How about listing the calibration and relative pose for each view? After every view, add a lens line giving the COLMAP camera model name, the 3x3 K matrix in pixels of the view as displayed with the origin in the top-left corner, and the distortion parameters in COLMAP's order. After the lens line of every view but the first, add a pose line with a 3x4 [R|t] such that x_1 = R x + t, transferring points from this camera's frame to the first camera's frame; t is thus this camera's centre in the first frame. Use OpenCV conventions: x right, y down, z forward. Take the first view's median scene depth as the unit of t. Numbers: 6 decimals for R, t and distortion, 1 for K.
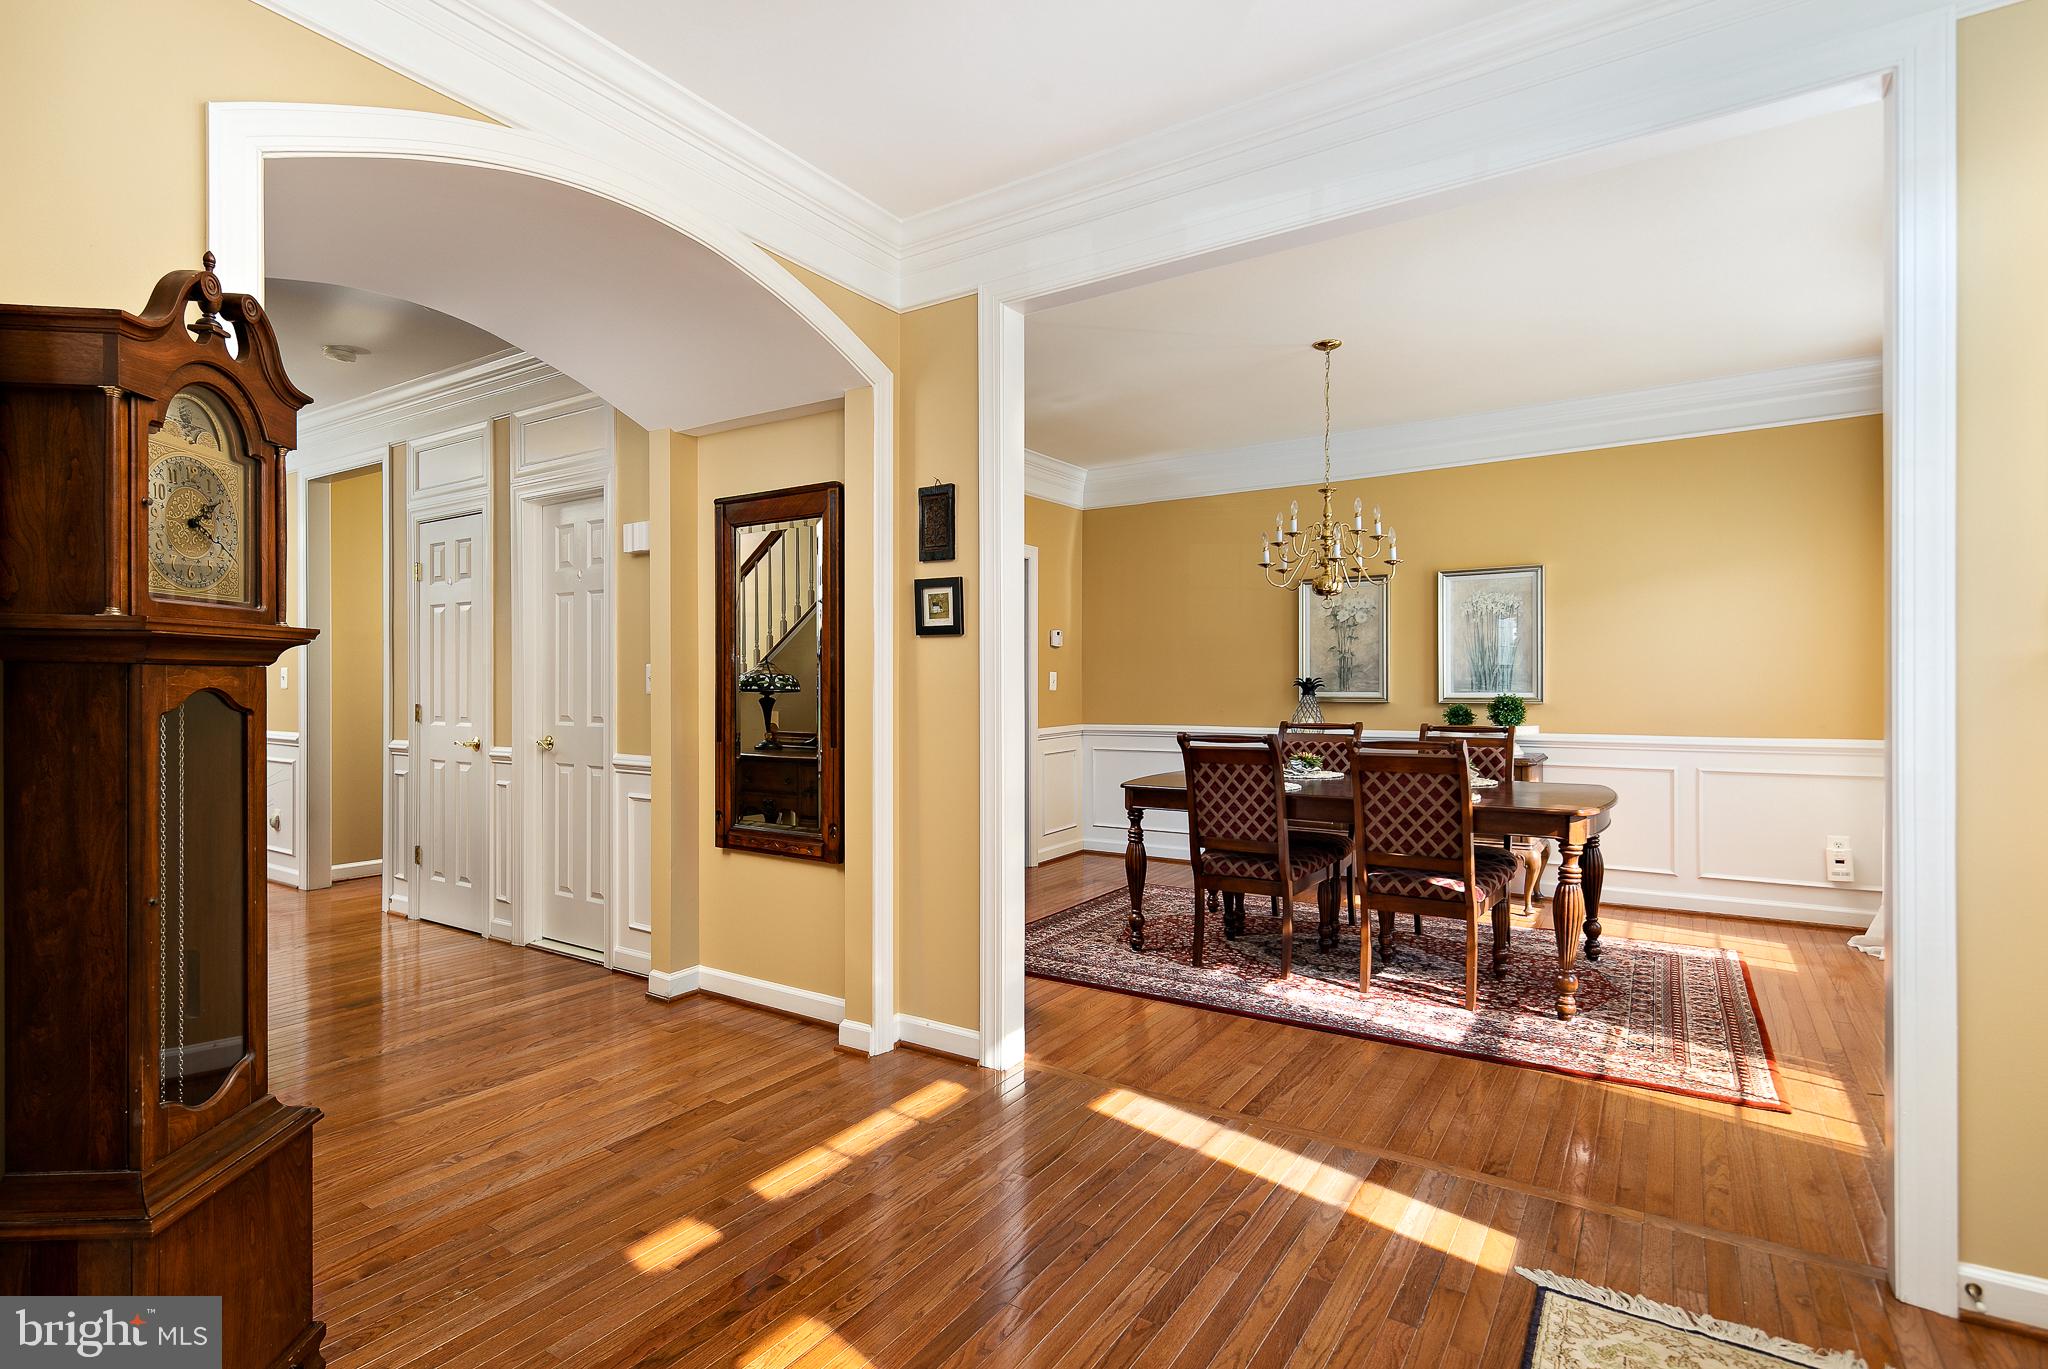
lens RADIAL K [[996.9, 0, 1025.1], [0, 996.9, 693.1], [0, 0, 1]] dist [0.006314, -0.001875]
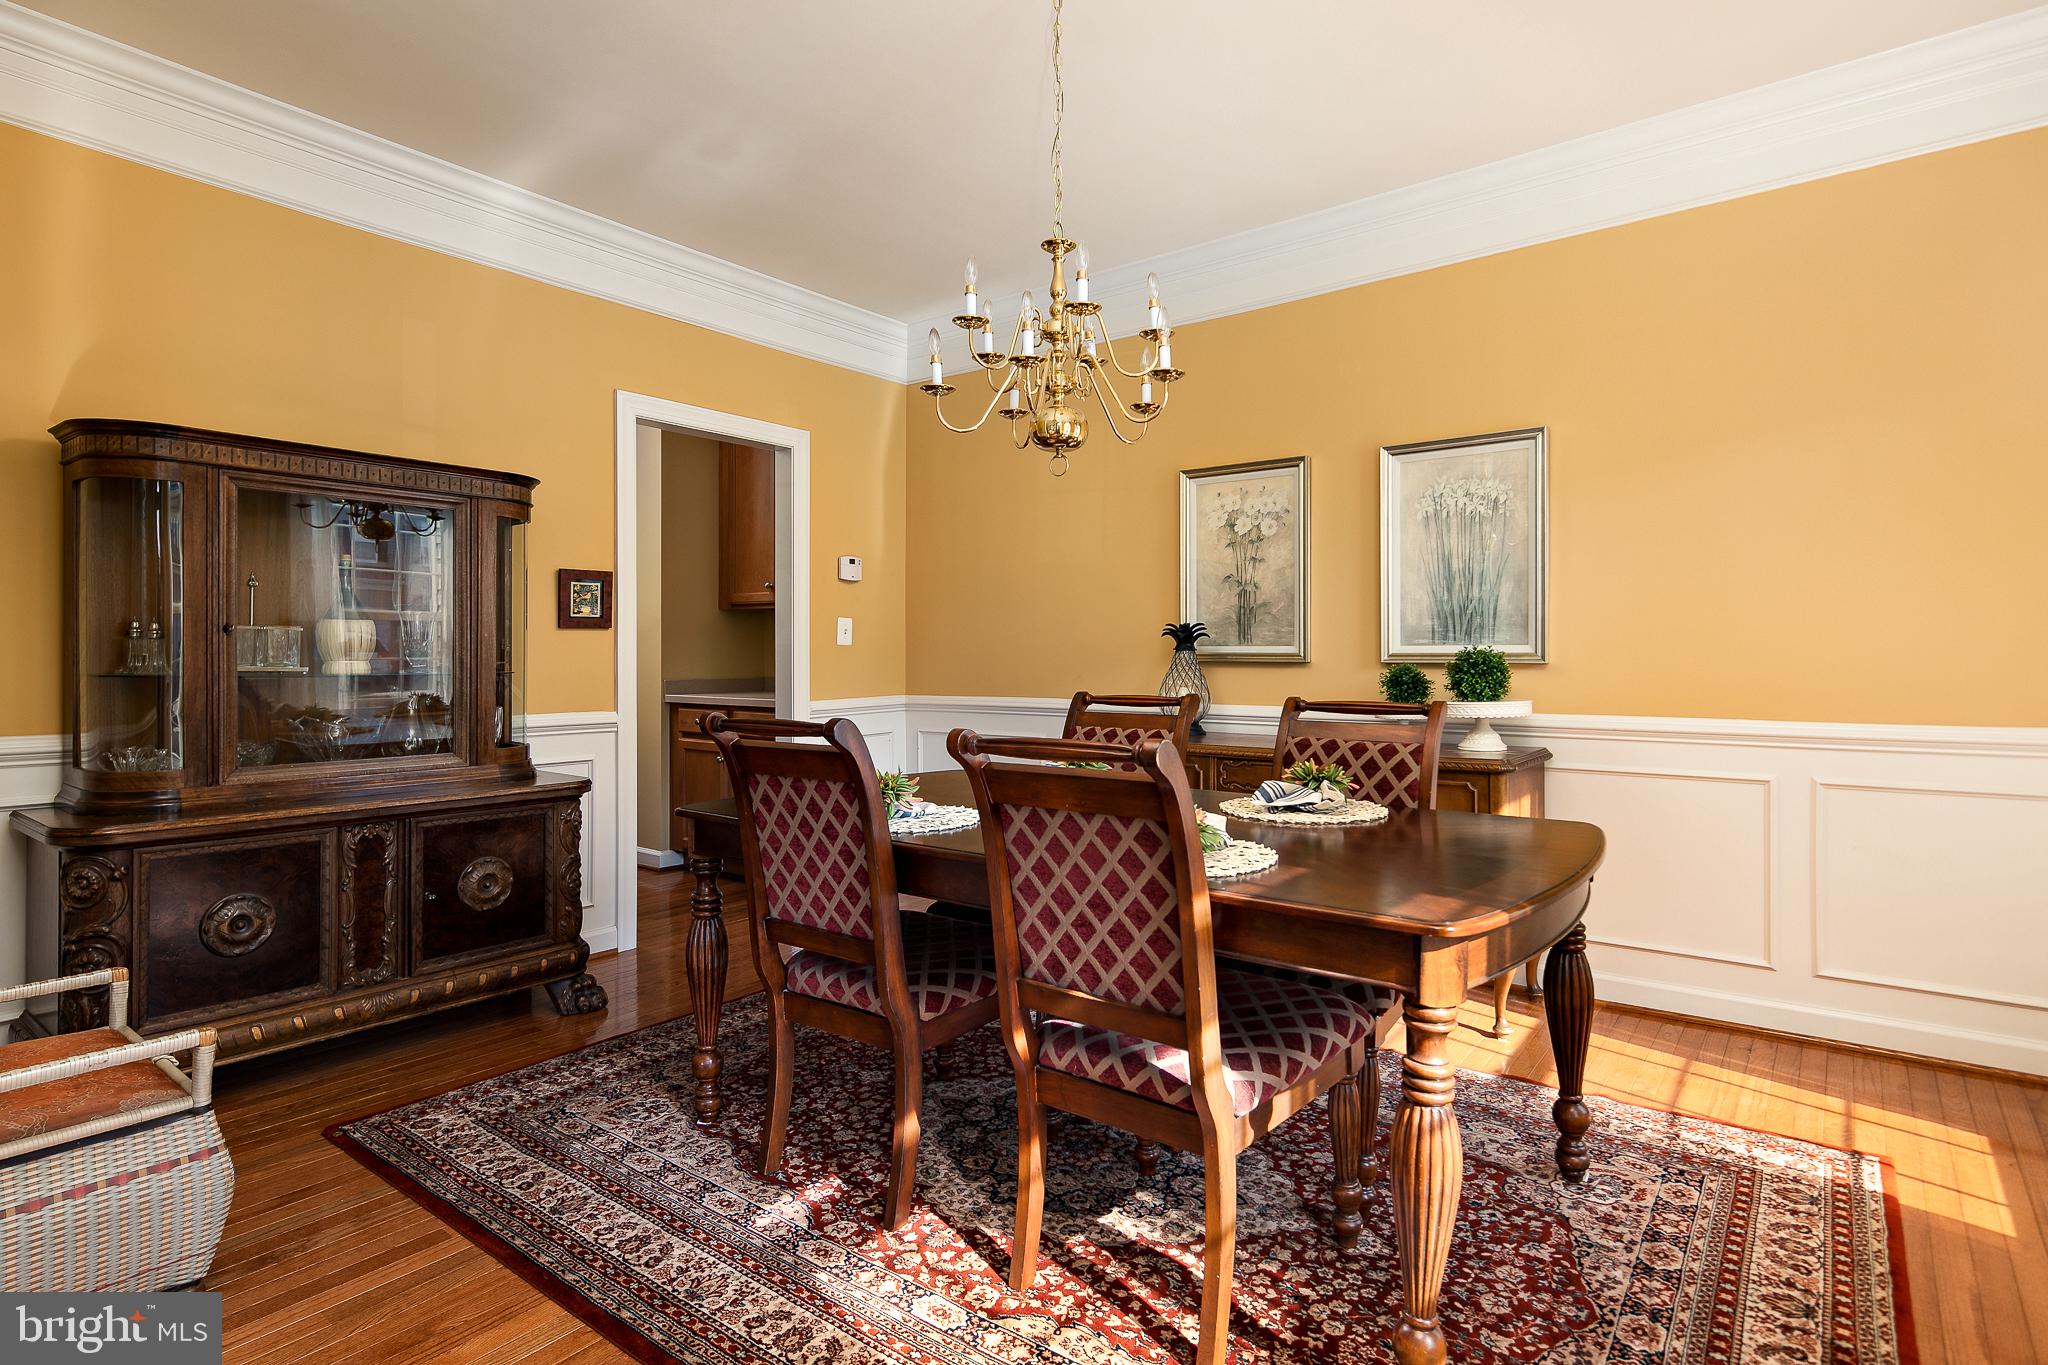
lens RADIAL K [[1027.5, 0, 1073.8], [0, 1027.5, 658.3], [0, 0, 1]] dist [0.003512, -0.002897]
pose [[0.998057, 0.002164, -0.062264, 0.354237], [-0.002324, 0.999994, -0.002495, 0.012262], [0.062258, 0.002635, 0.998057, 0.478750]]
